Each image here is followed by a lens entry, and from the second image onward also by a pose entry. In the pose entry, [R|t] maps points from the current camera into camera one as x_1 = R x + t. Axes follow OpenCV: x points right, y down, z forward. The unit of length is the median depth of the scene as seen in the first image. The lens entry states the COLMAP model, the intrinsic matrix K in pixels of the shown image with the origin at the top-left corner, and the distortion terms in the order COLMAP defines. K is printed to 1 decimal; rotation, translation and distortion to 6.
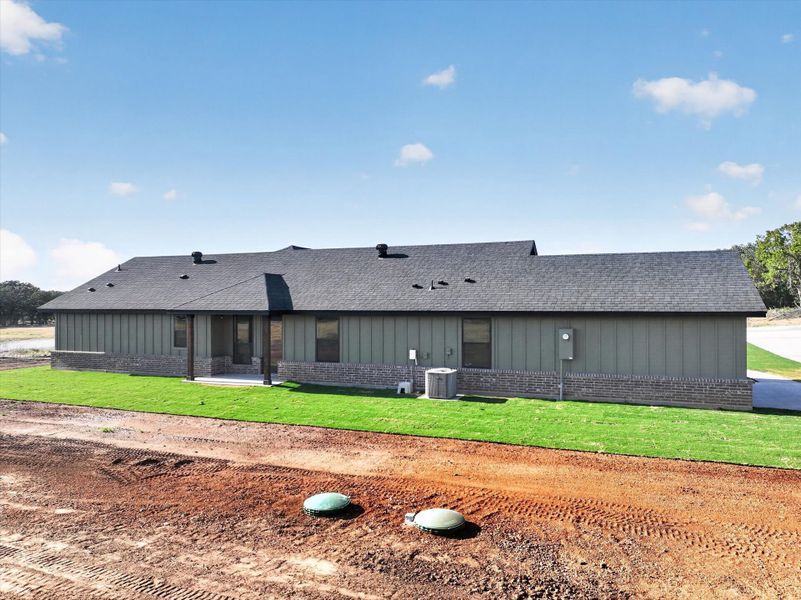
lens RADIAL K [[561.3, 0, 400.5], [0, 561.3, 300.0], [0, 0, 1]] dist [0.008869, 0.002786]
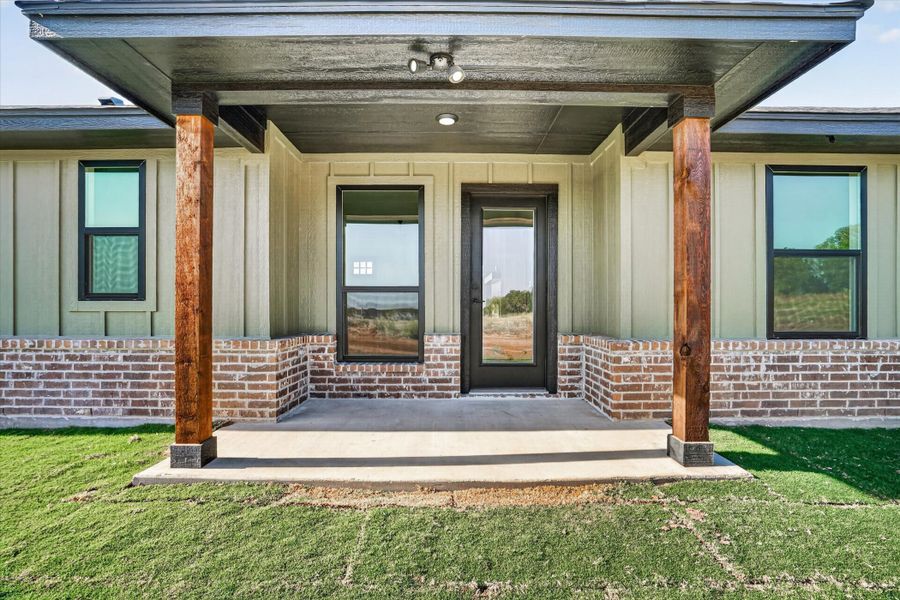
lens RADIAL K [[422.4, 0, 452.1], [0, 422.4, 301.1], [0, 0, 1]] dist [-0.061132, 0.025410]
pose [[0.933135, 0.005252, 0.359487, -0.361602], [-0.003153, 0.999974, -0.006422, 0.095736], [-0.359511, 0.004859, 0.933128, 0.890857]]
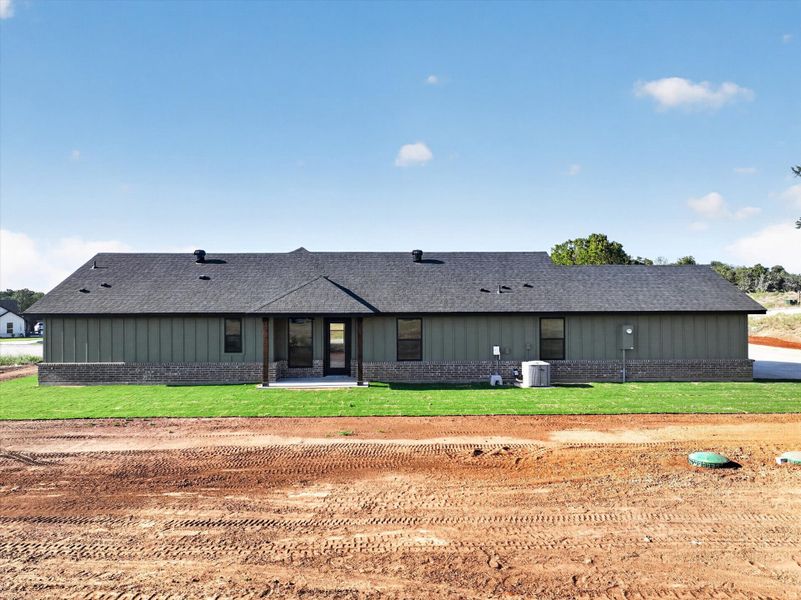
lens RADIAL K [[561.3, 0, 400.5], [0, 561.3, 300.0], [0, 0, 1]] dist [0.008869, 0.002786]
pose [[0.923415, 0.000236, 0.383804, -0.556988], [0.000590, 0.999998, -0.002034, -0.002216], [-0.383803, 0.002105, 0.923412, 0.029737]]
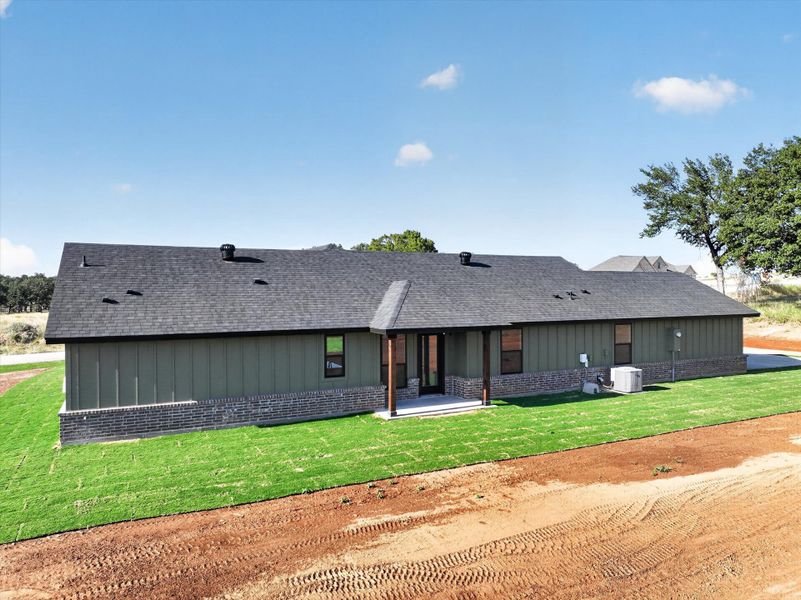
lens RADIAL K [[561.3, 0, 400.5], [0, 561.3, 300.0], [0, 0, 1]] dist [0.008869, 0.002786]
pose [[0.675230, -0.012477, 0.737502, -0.999882], [-0.000749, 0.999845, 0.017602, -0.037355], [-0.737607, -0.012438, 0.675115, 0.483108]]
